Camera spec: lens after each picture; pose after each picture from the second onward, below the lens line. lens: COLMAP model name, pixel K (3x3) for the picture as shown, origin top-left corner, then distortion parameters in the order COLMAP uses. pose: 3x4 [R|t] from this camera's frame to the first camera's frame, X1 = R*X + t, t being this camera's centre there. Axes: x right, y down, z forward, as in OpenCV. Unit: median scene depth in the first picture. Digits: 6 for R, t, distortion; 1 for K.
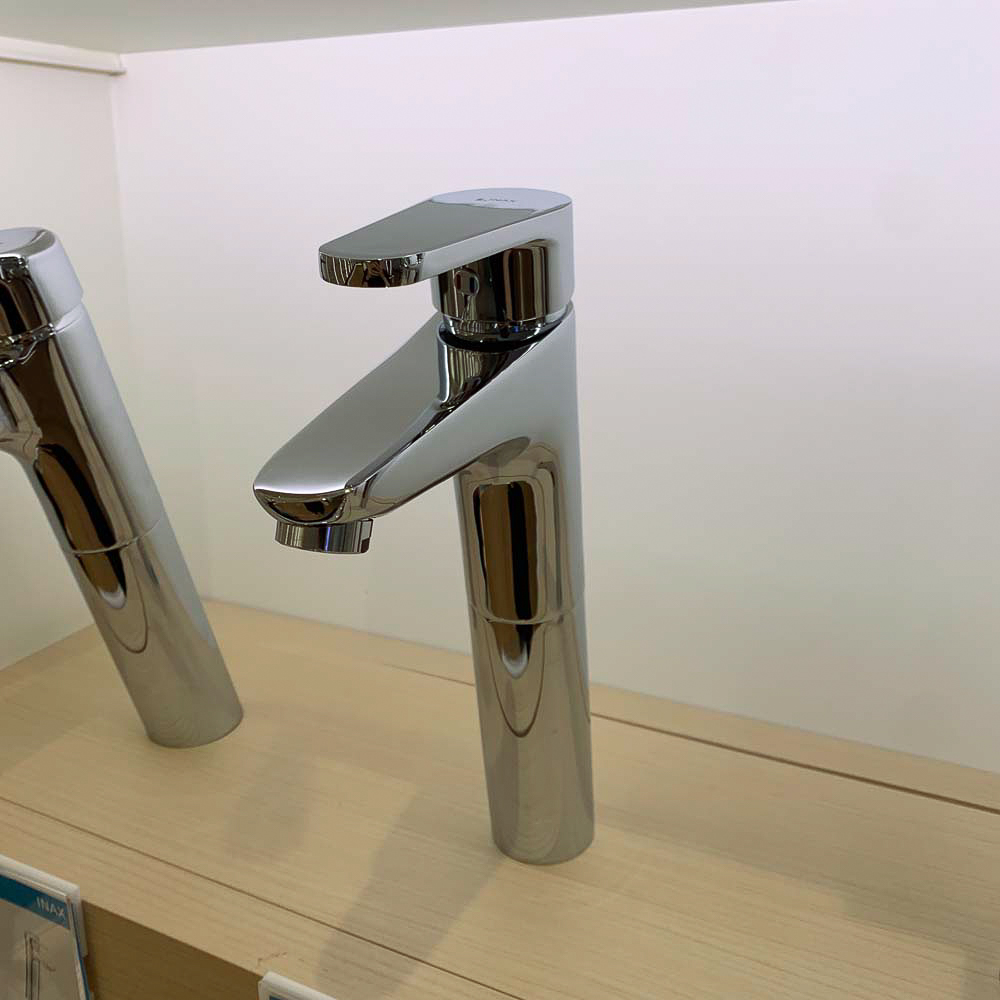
lens RADIAL K [[875.2, 0, 500.0], [0, 875.2, 500.0], [0, 0, 1]] dist [-0.004974, -0.021365]
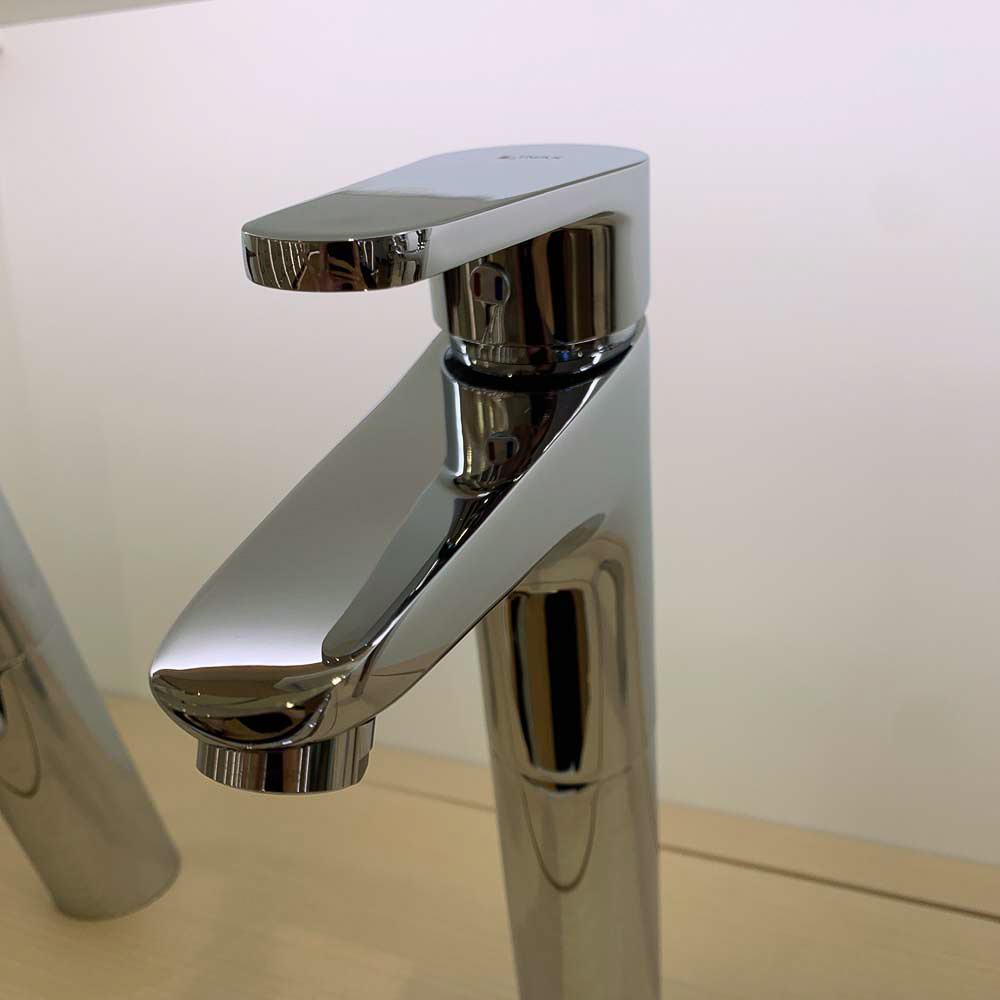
lens RADIAL K [[829.3, 0, 504.8], [0, 829.3, 500.8], [0, 0, 1]] dist [-0.012015, -0.003746]
pose [[0.991941, -0.044808, 0.118513, -0.074412], [0.047616, 0.998646, -0.020971, -0.057774], [-0.117413, 0.026445, 0.992731, 0.297165]]
